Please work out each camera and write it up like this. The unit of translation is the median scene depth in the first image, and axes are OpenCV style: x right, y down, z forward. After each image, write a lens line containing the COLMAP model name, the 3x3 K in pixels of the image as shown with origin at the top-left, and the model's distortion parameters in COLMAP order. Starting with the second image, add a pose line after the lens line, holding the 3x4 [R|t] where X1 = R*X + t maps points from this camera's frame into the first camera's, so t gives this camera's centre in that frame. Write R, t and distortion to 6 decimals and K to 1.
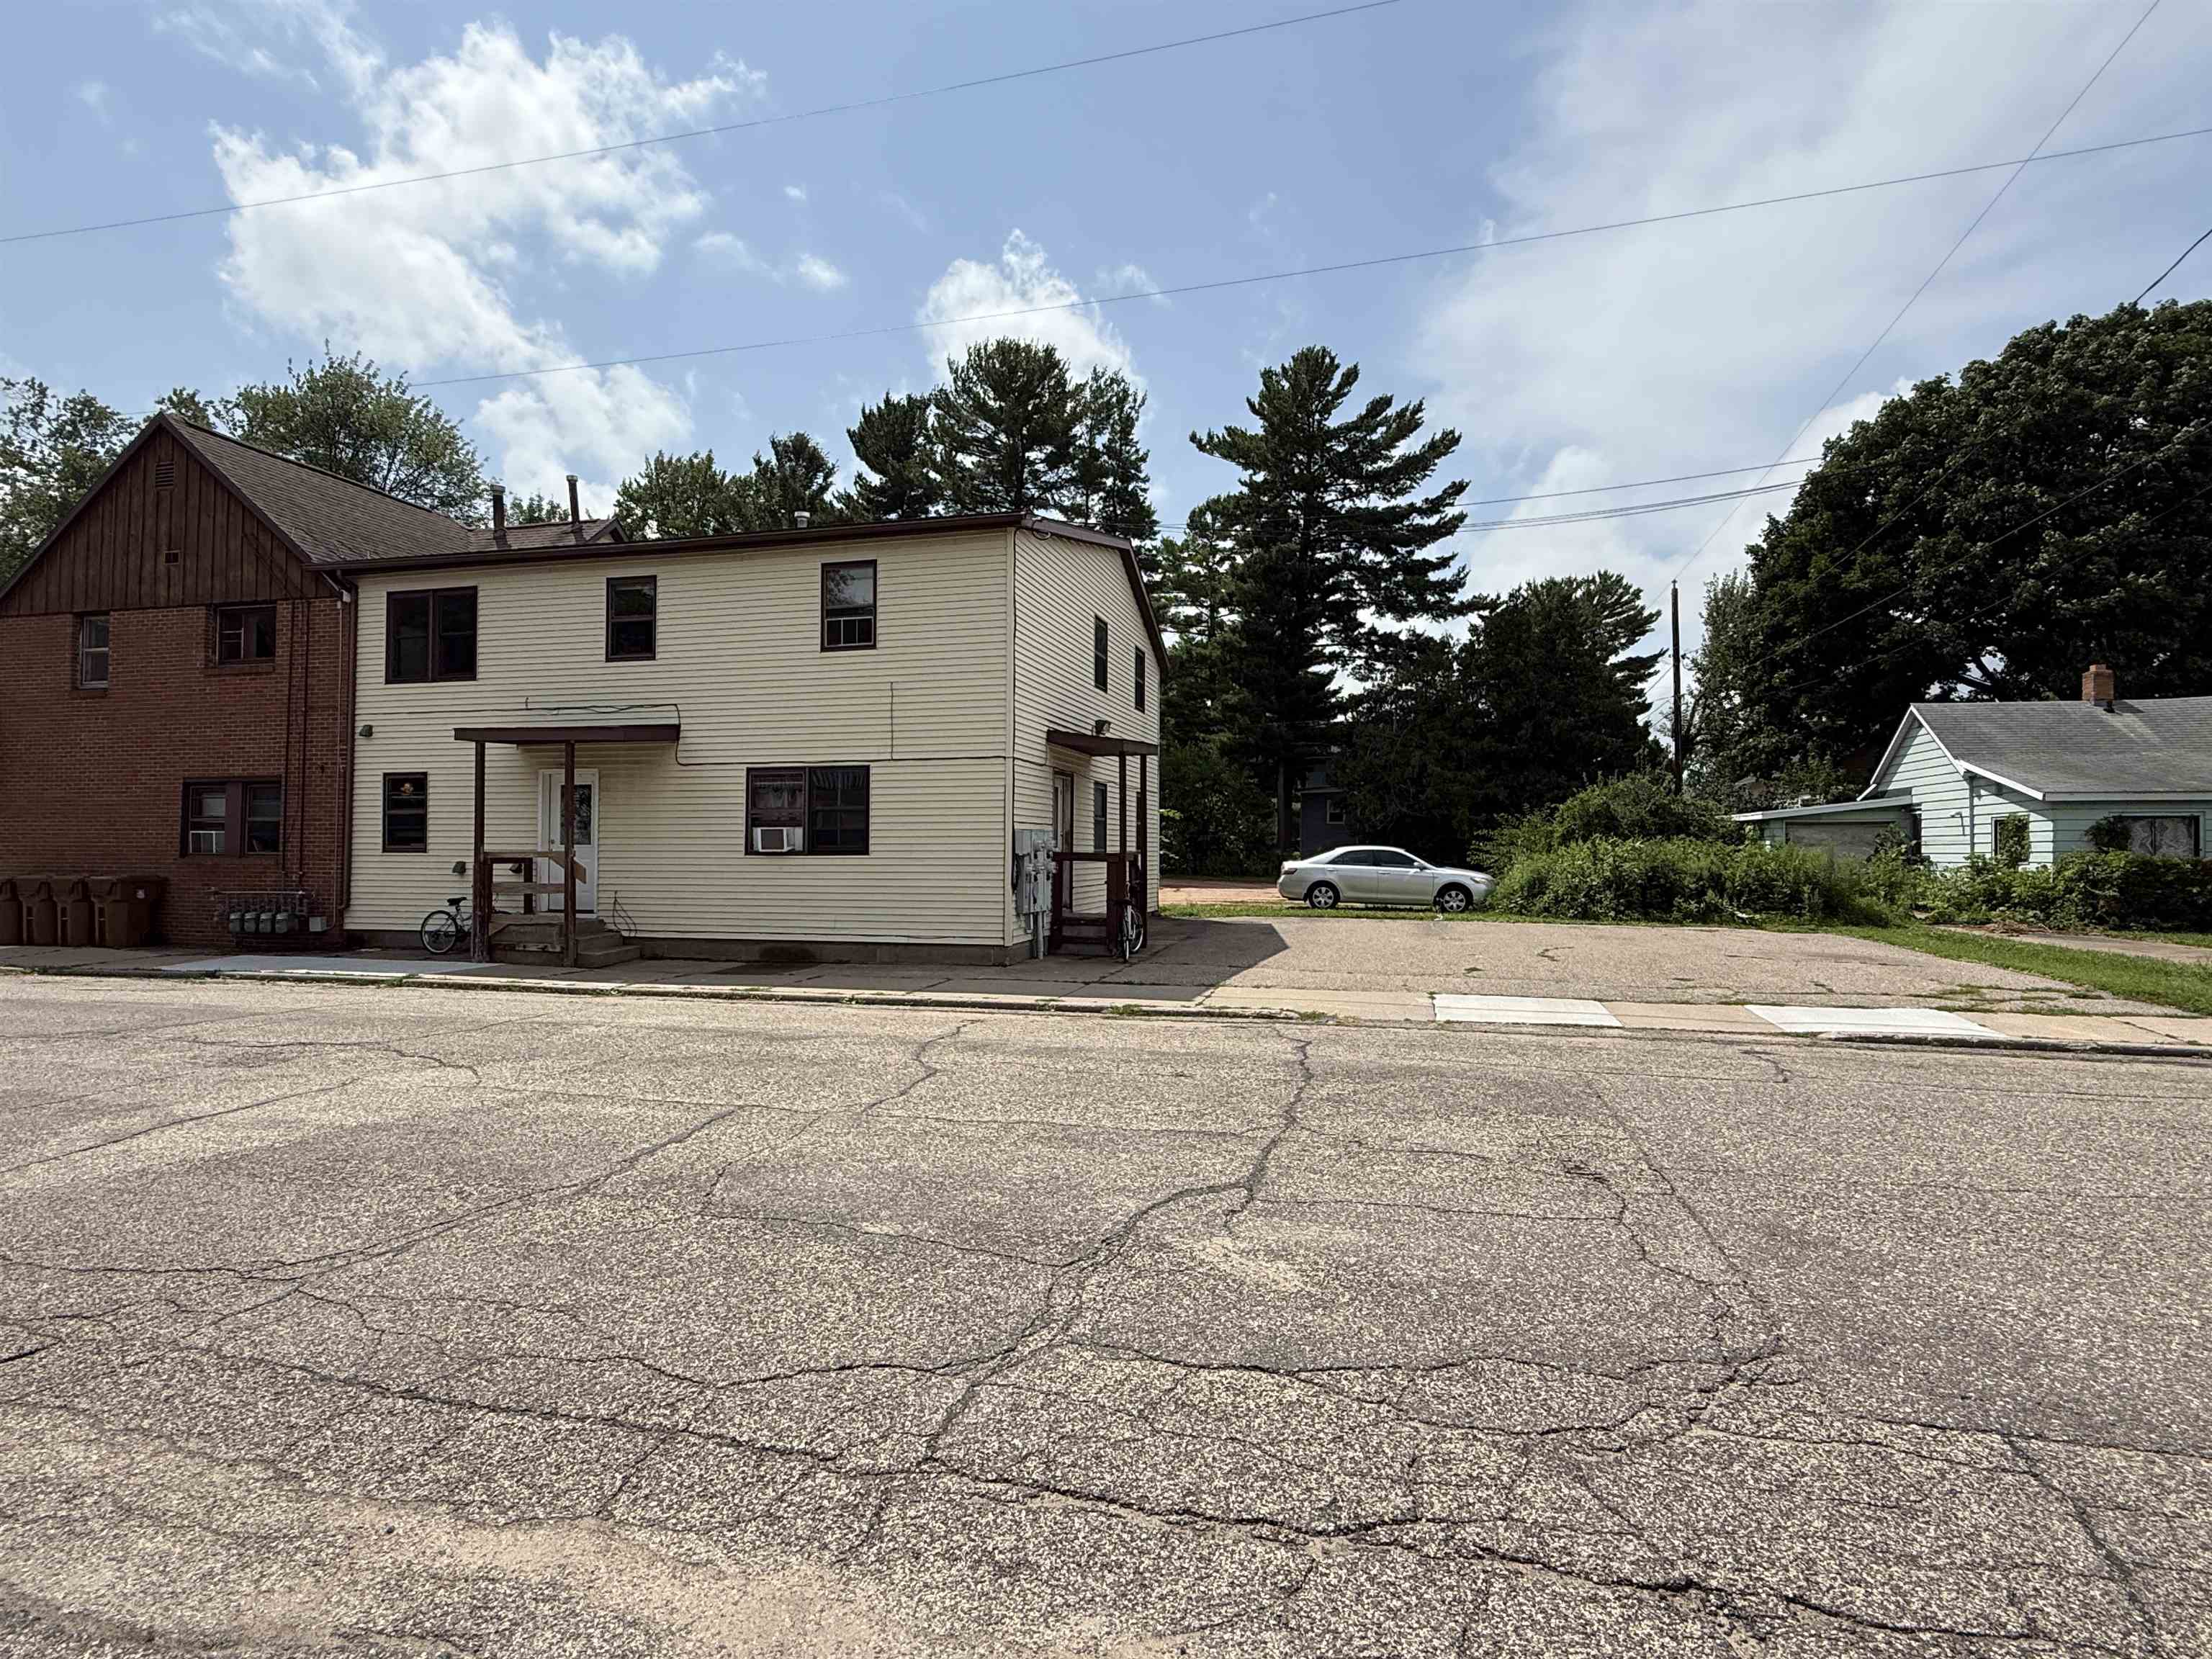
lens RADIAL K [[1112.4, 0, 1110.8], [0, 1112.4, 818.8], [0, 0, 1]] dist [0.001318, -0.000238]
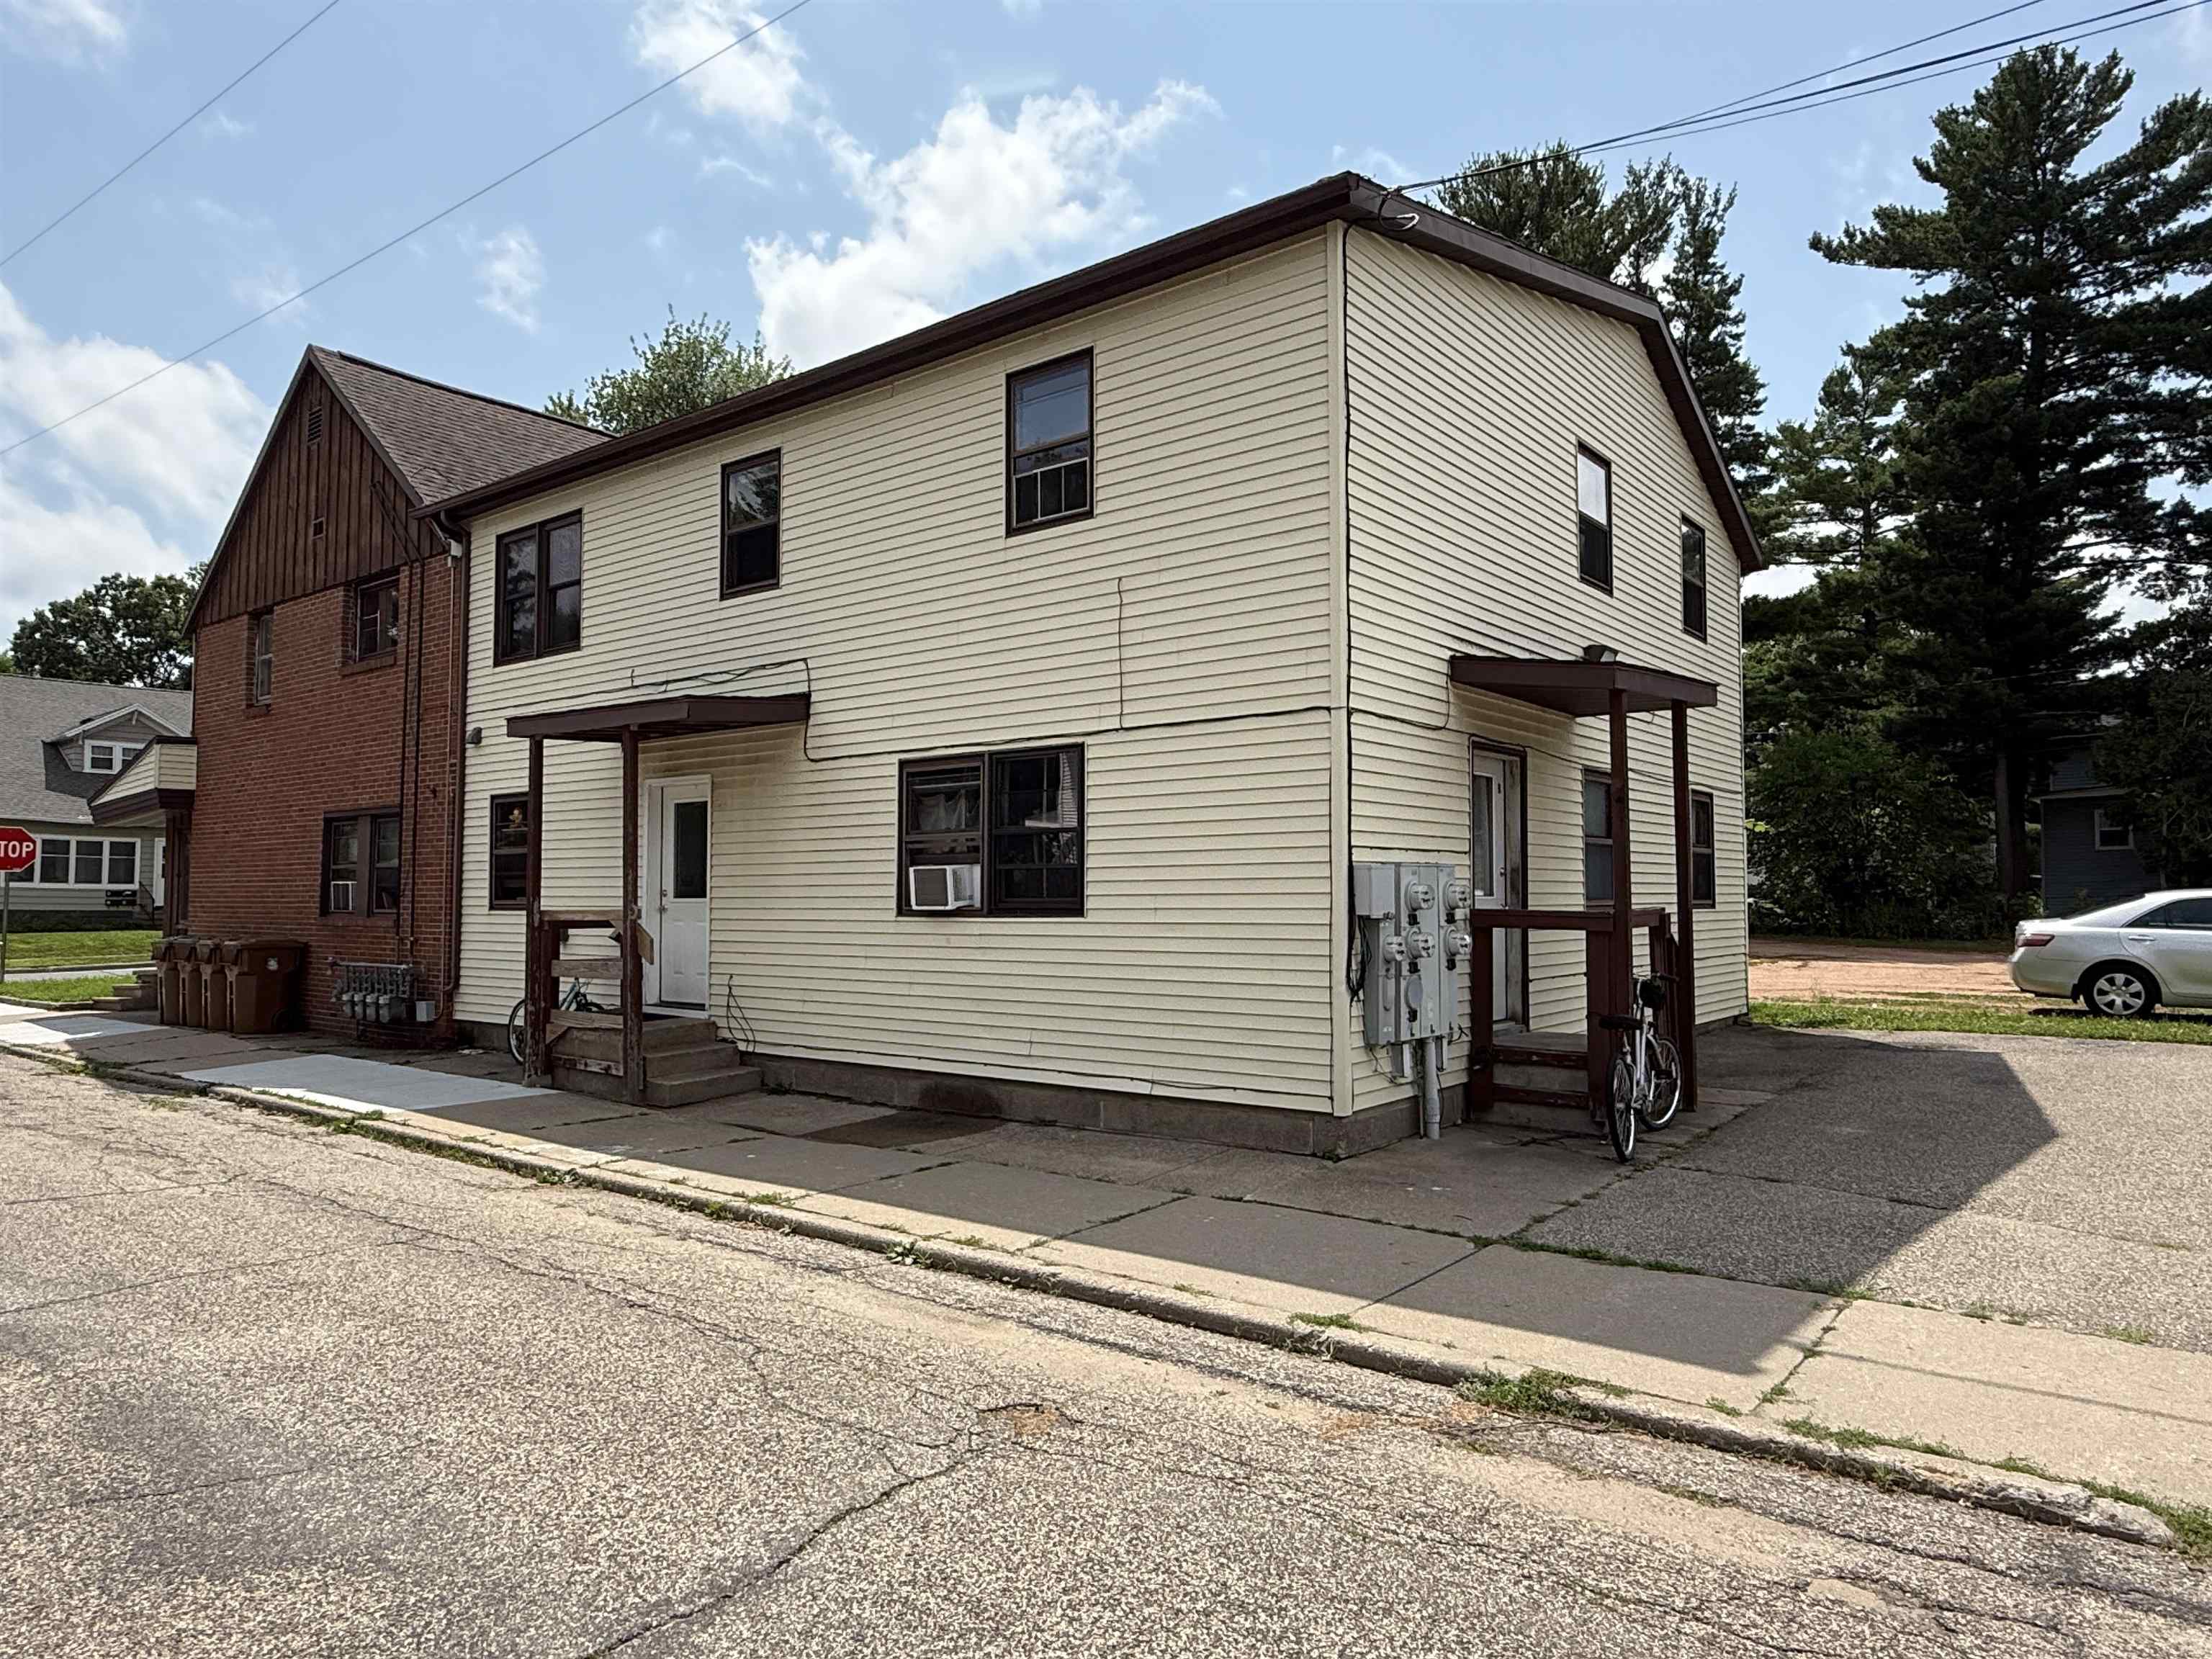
lens RADIAL K [[1385.7, 0, 1109.6], [0, 1385.7, 822.2], [0, 0, 1]] dist [-0.000963, -0.004124]
pose [[0.913434, -0.026515, -0.406123, 0.047094], [0.016167, 0.999452, -0.028889, 0.006631], [0.406666, 0.019823, 0.913362, 0.366090]]
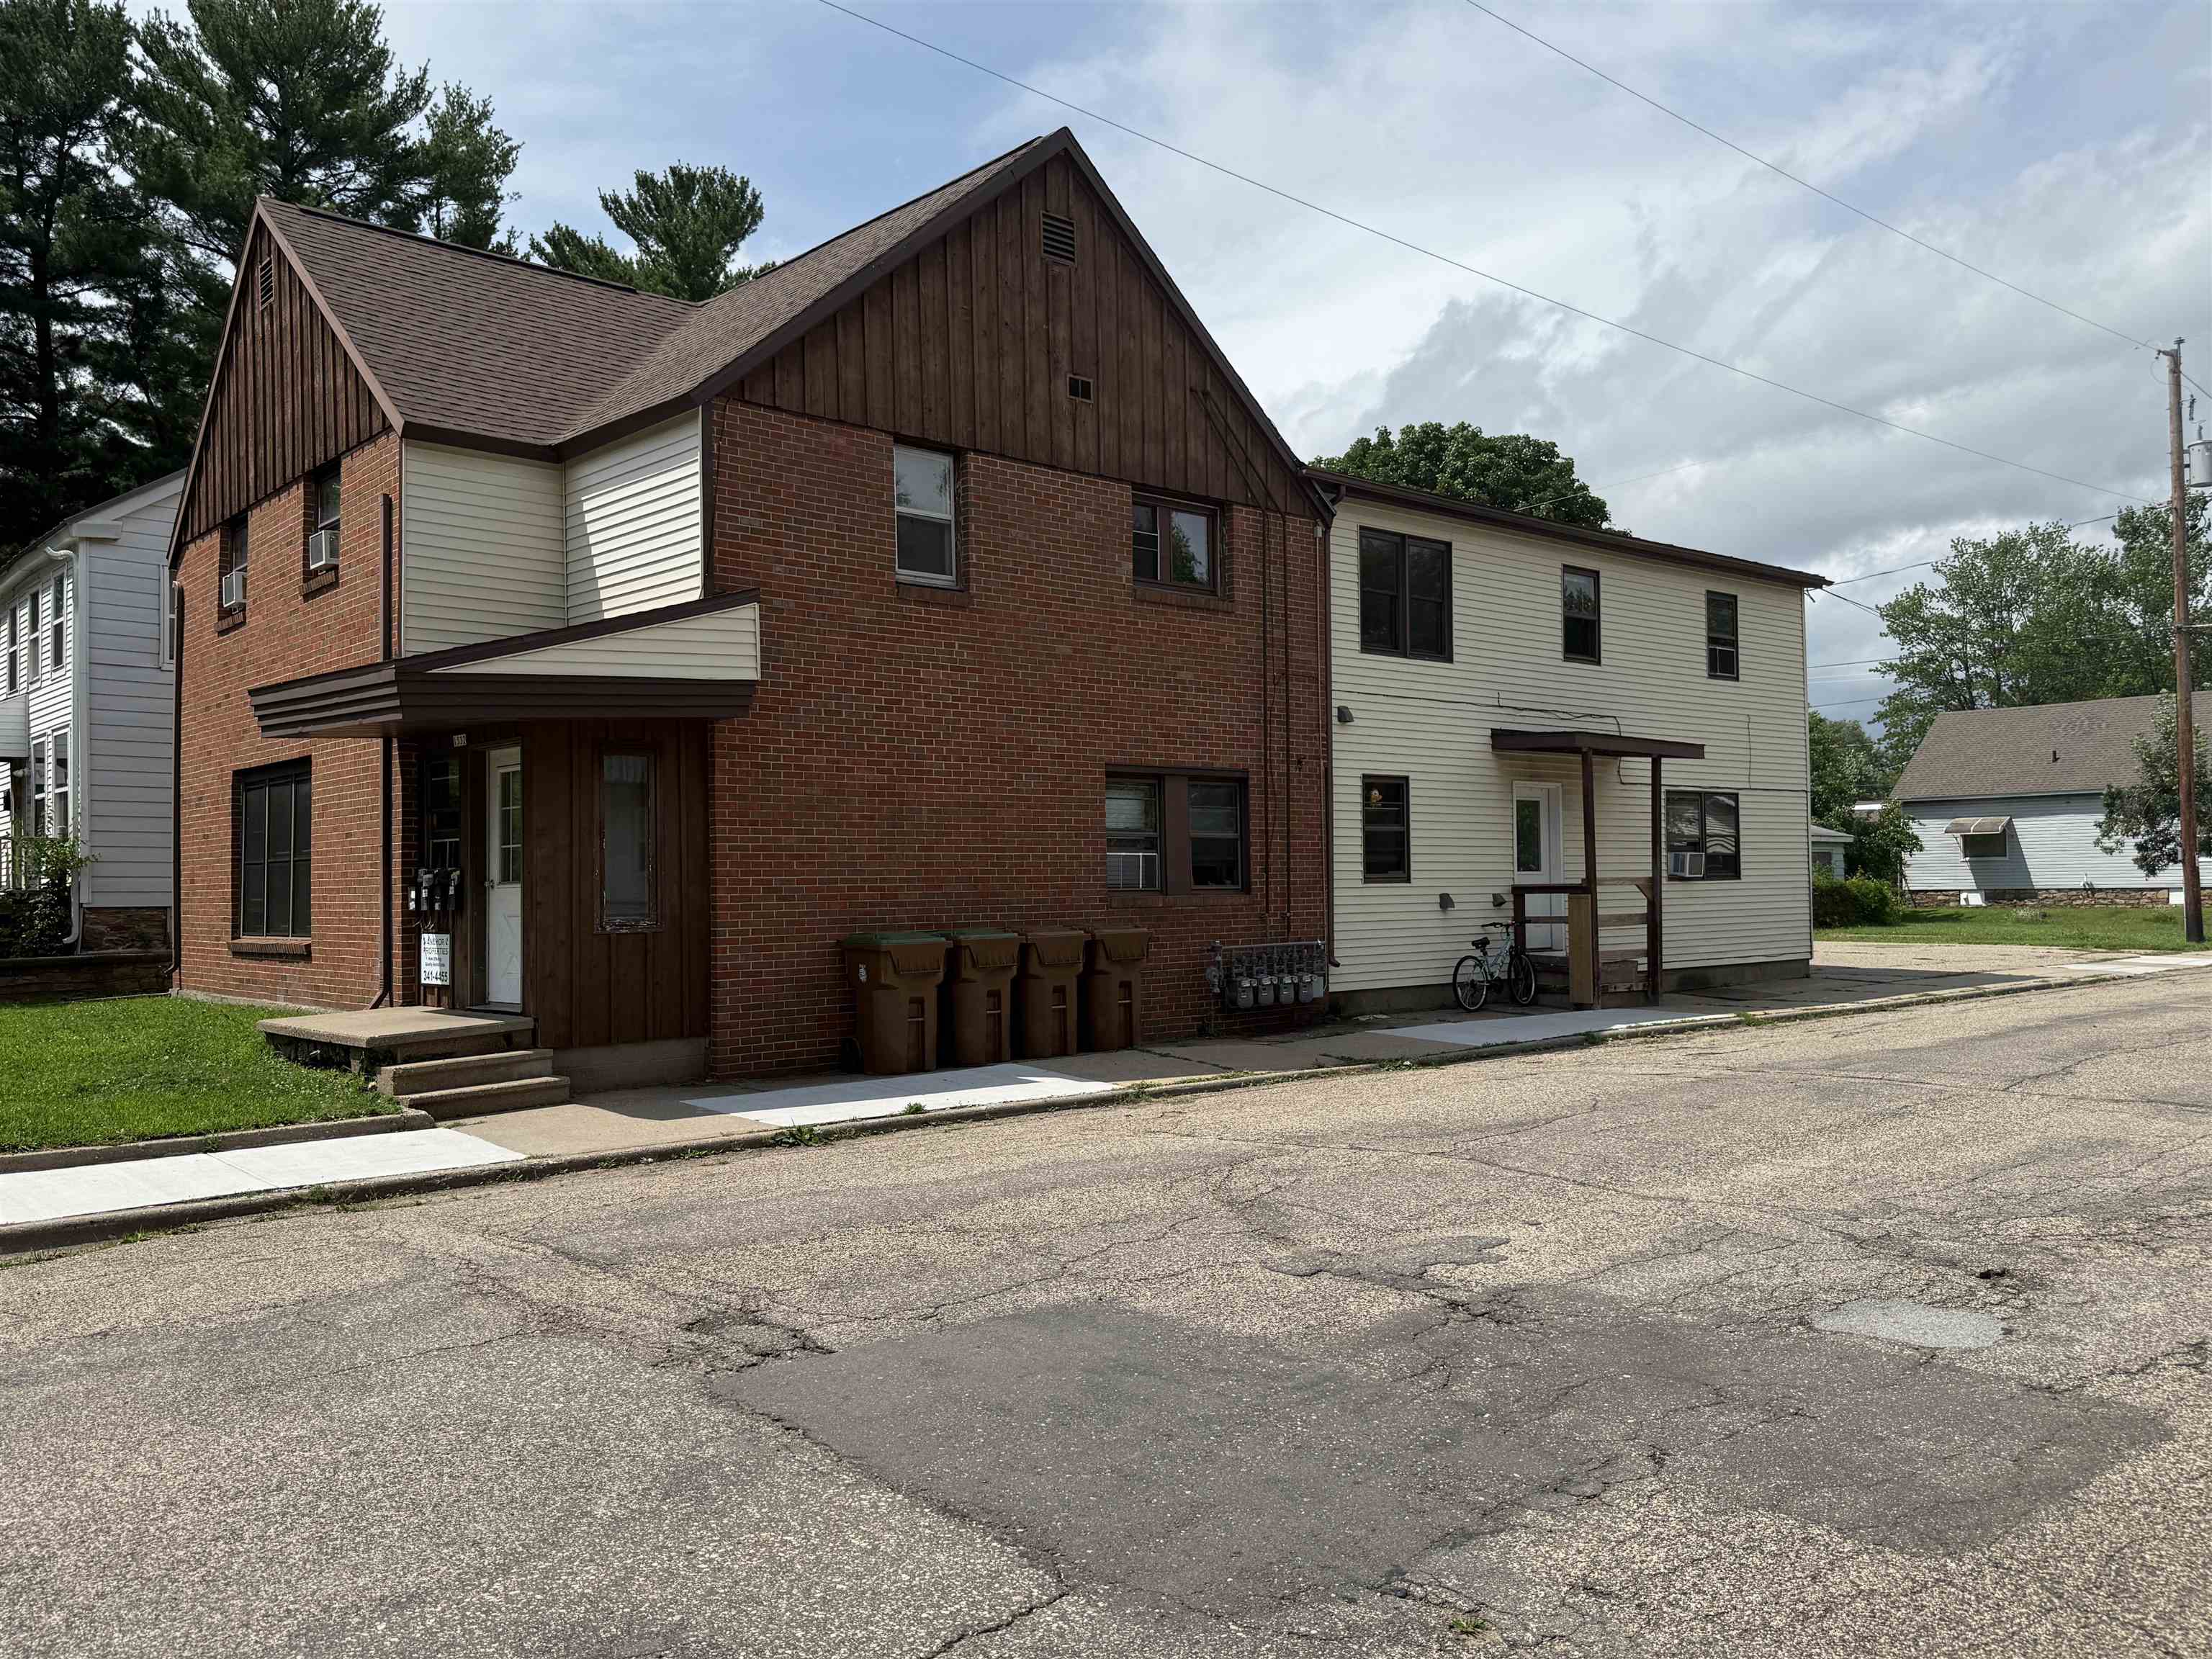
lens RADIAL K [[1797.9, 0, 1106.0], [0, 1797.9, 829.5], [0, 0, 1]] dist [0.085640, -0.000448]
pose [[0.557633, 0.015122, 0.829950, -1.707516], [-0.014531, 0.999859, -0.008454, 0.007262], [-0.829961, -0.007346, 0.557773, 0.475791]]
